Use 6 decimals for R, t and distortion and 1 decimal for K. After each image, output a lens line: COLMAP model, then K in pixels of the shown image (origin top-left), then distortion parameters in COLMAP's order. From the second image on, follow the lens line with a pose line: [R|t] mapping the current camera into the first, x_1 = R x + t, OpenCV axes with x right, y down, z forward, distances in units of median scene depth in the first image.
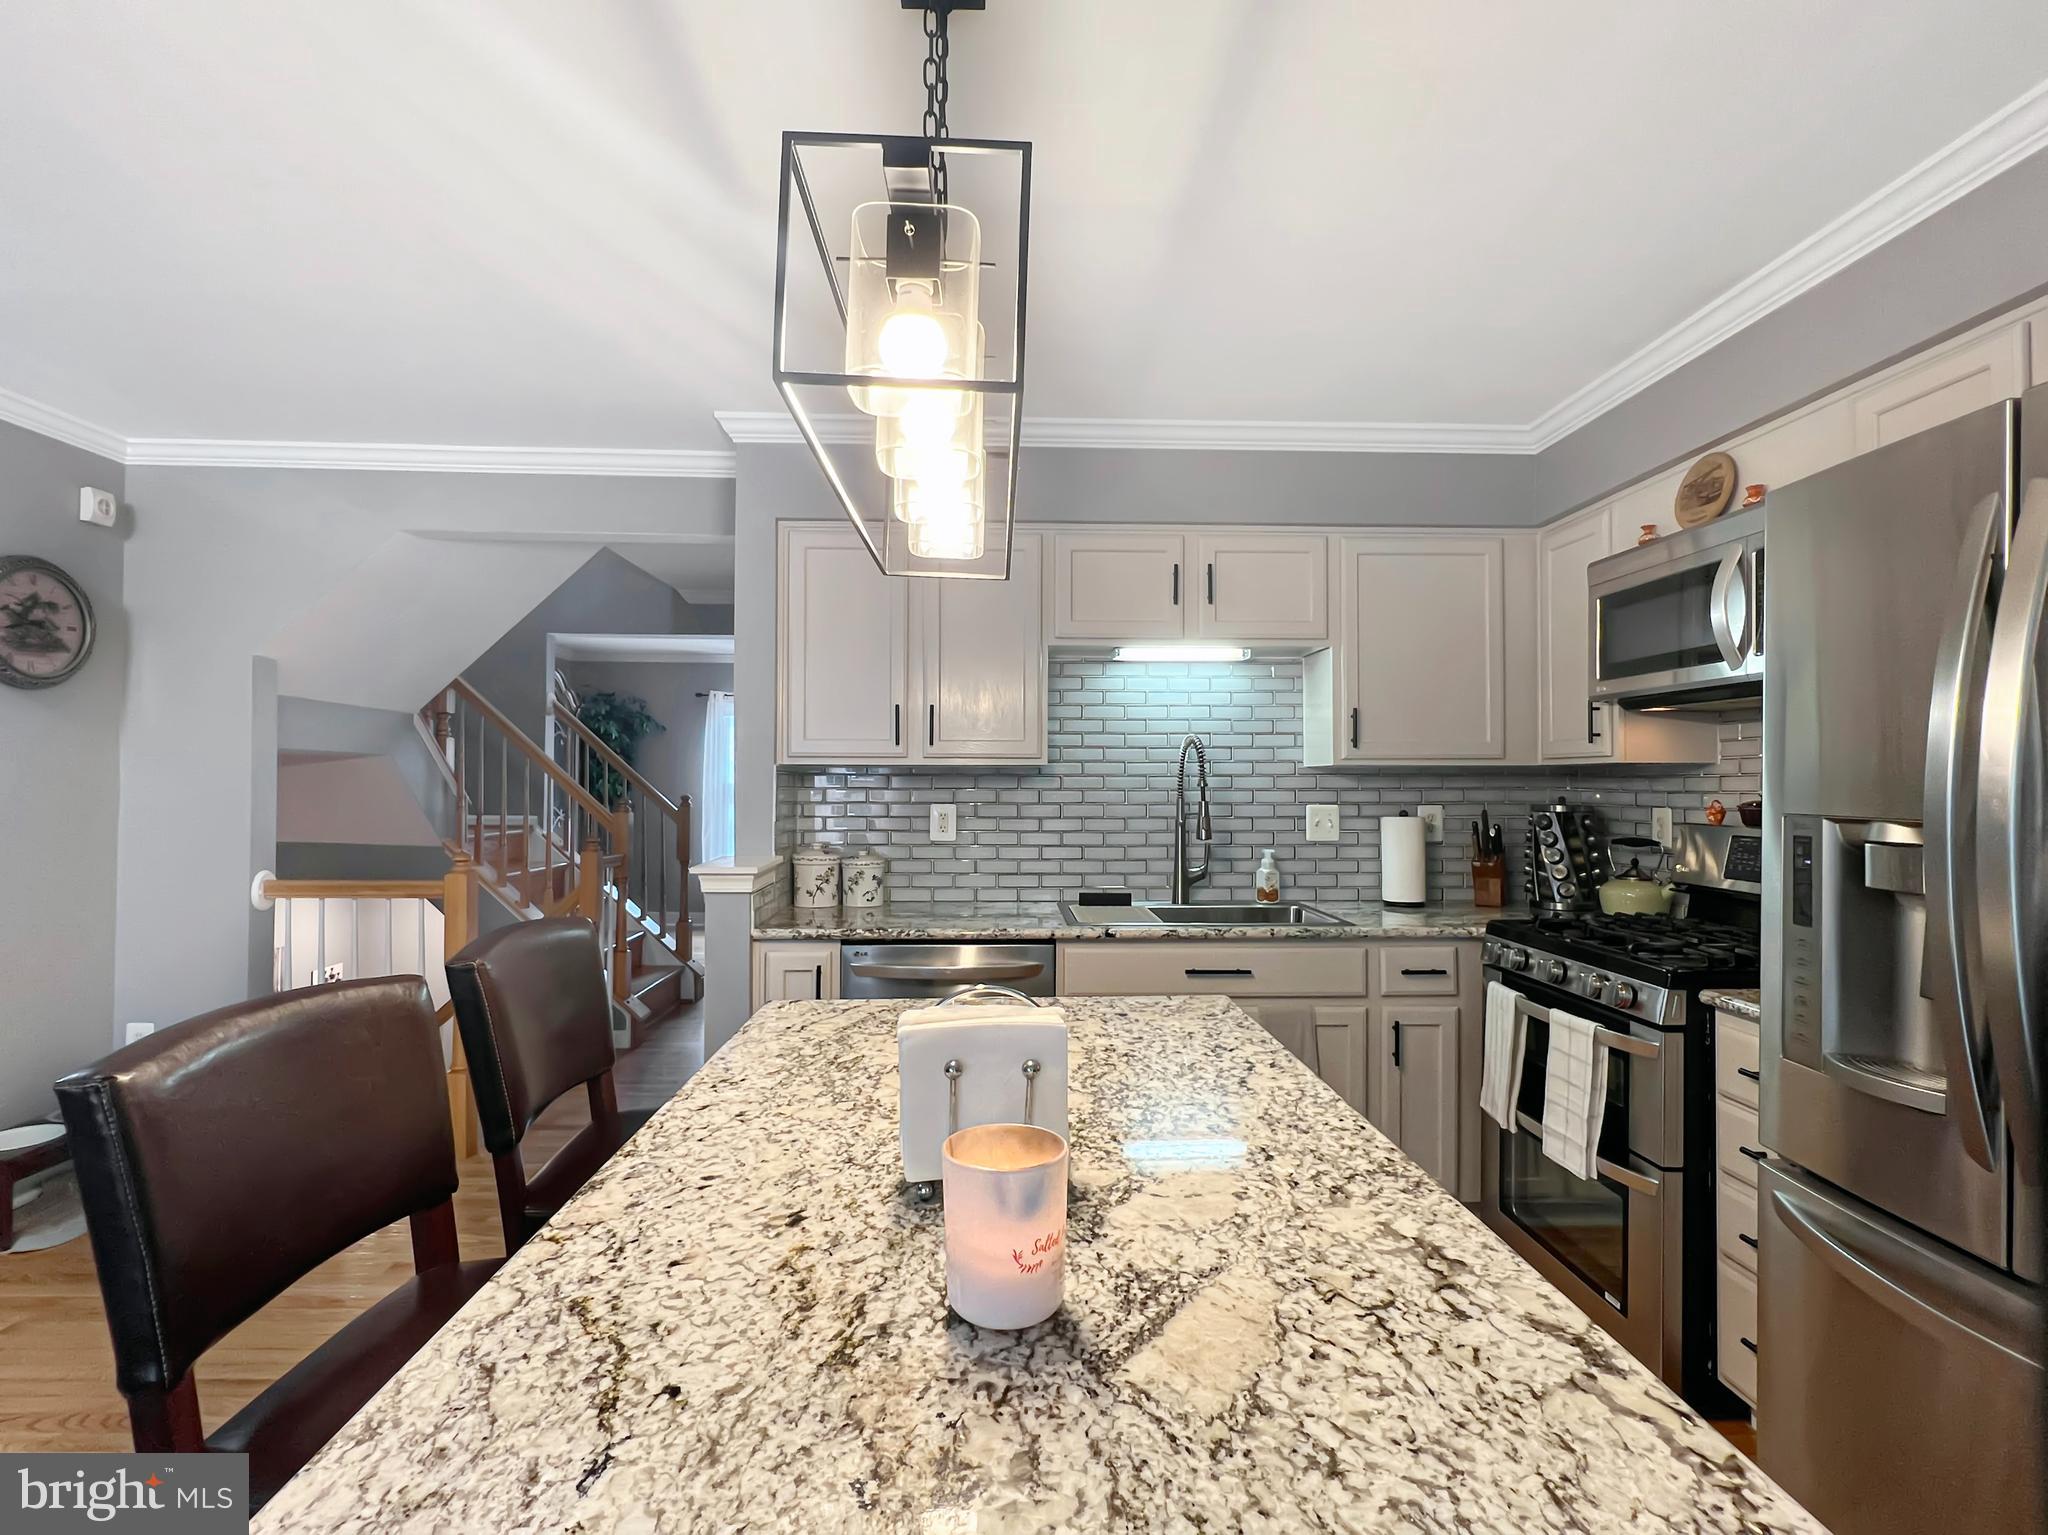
lens RADIAL K [[985.0, 0, 1016.0], [0, 985.0, 783.0], [0, 0, 1]] dist [-0.003034, 0.000999]
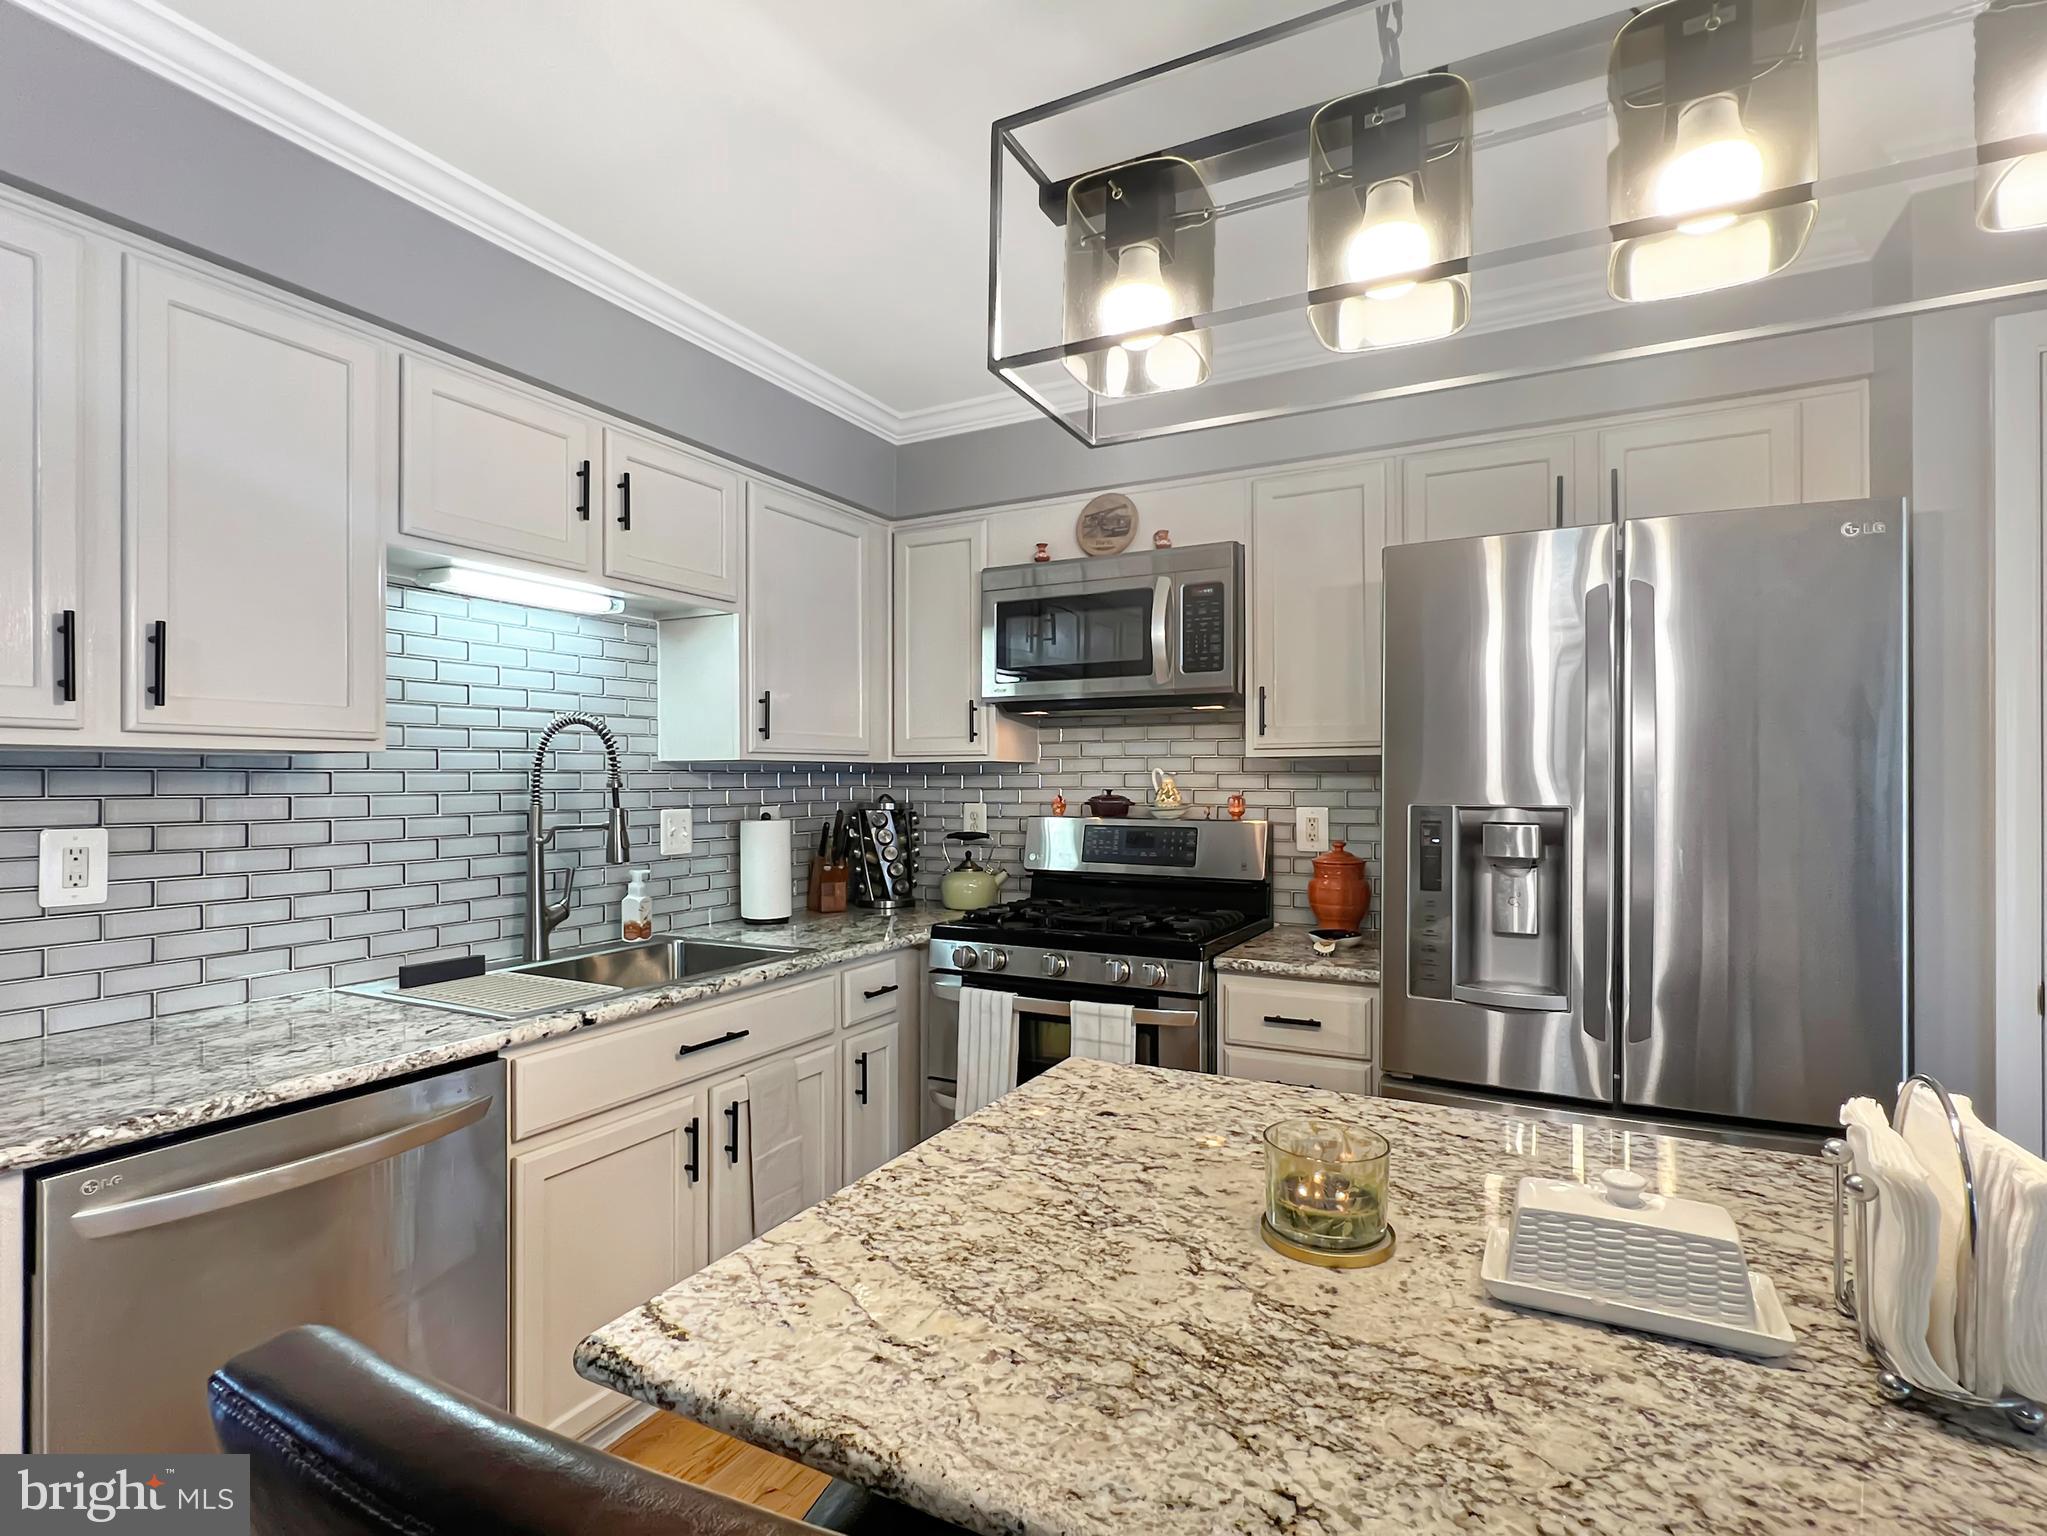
lens RADIAL K [[1034.9, 0, 1014.5], [0, 1034.9, 787.8], [0, 0, 1]] dist [-0.002943, 0.000428]
pose [[0.496715, -0.009170, 0.867865, -0.666237], [0.003534, 0.999957, 0.008543, -0.003147], [-0.867906, -0.001177, 0.496726, 0.823903]]
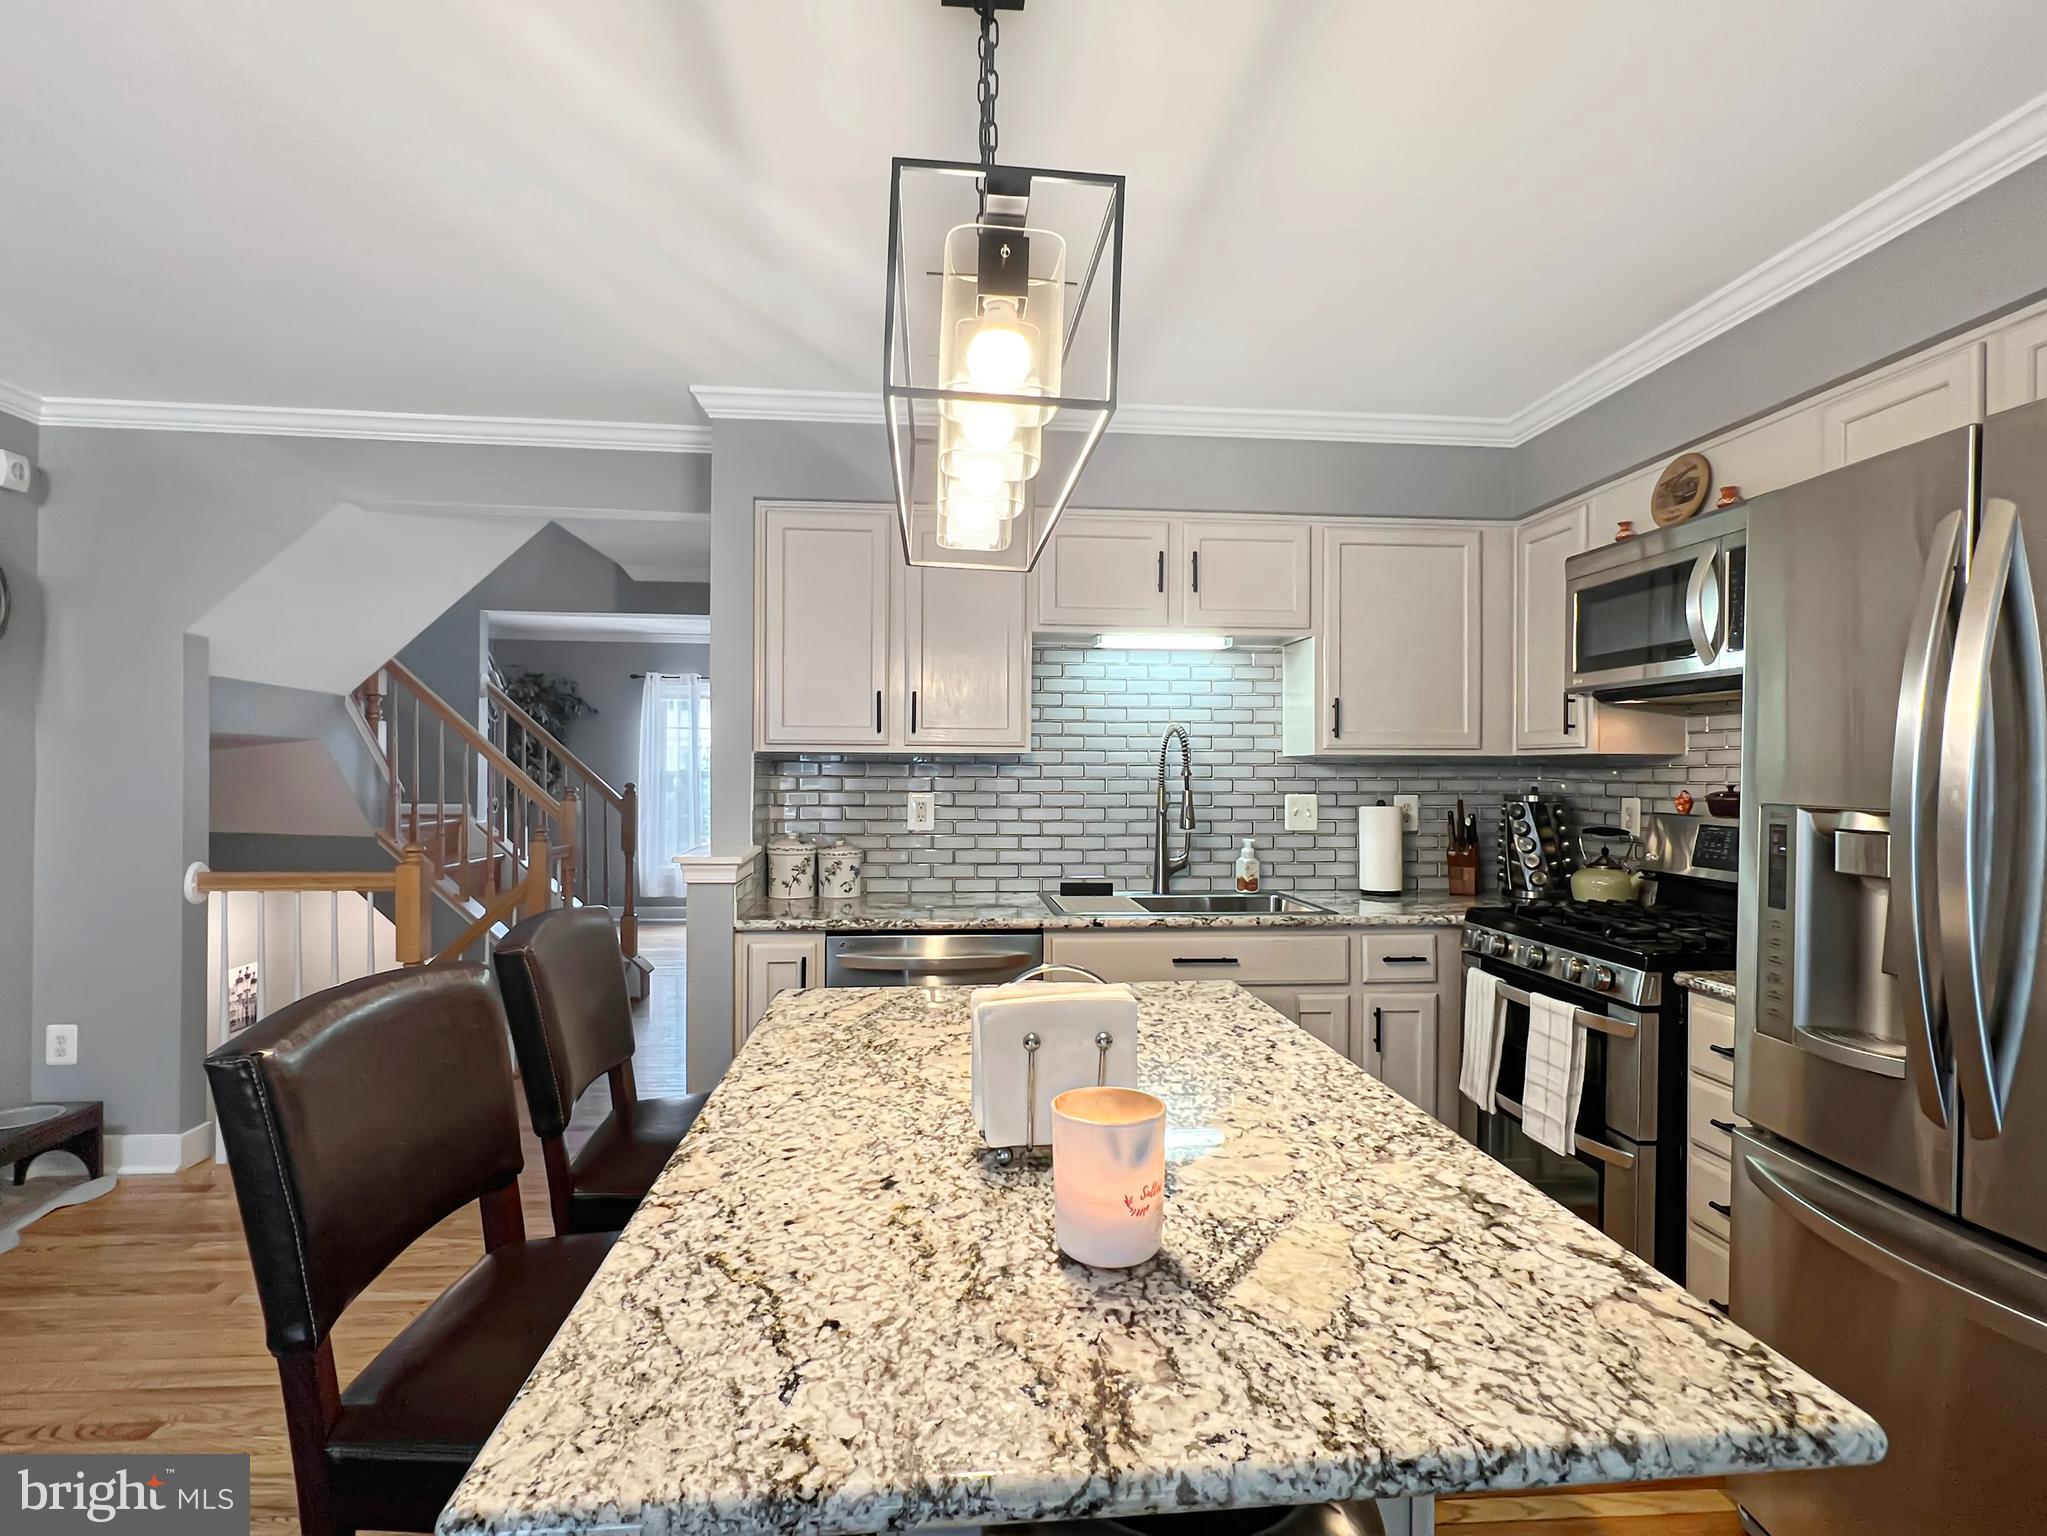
lens RADIAL K [[1034.9, 0, 1014.5], [0, 1034.9, 787.8], [0, 0, 1]] dist [-0.002943, 0.000428]
pose [[0.998252, 0.002329, 0.059050, -0.098206], [-0.003301, 0.999861, 0.016363, -0.001800], [-0.059004, -0.016529, 0.998121, -0.073867]]
